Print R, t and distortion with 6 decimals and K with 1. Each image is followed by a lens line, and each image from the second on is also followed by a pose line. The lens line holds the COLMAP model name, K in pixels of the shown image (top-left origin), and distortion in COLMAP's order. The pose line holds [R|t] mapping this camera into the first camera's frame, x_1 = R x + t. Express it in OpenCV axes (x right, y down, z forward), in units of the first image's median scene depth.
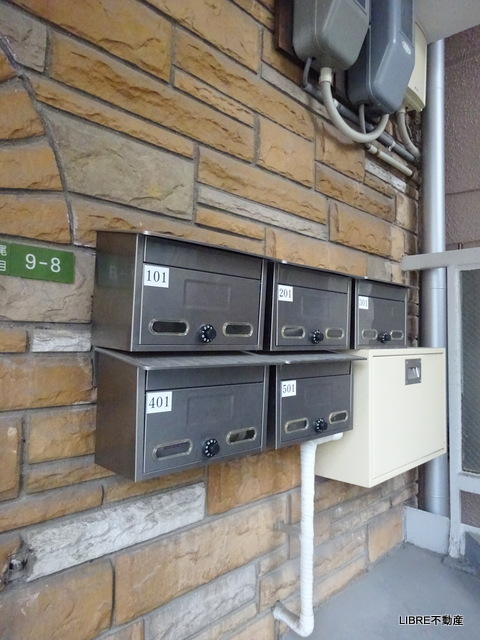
lens RADIAL K [[463.2, 0, 240.0], [0, 463.2, 320.0], [0, 0, 1]] dist [0.002621, 0.003047]
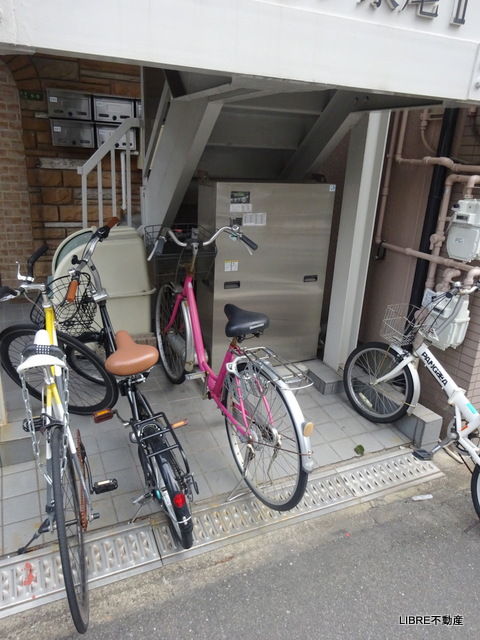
lens RADIAL K [[463.2, 0, 240.0], [0, 463.2, 320.0], [0, 0, 1]] dist [0.002621, 0.003047]
pose [[0.925734, 0.152060, -0.346259, 2.832457], [-0.018455, 0.932675, 0.360245, 0.210469], [0.377726, -0.327100, 0.866215, -2.455738]]
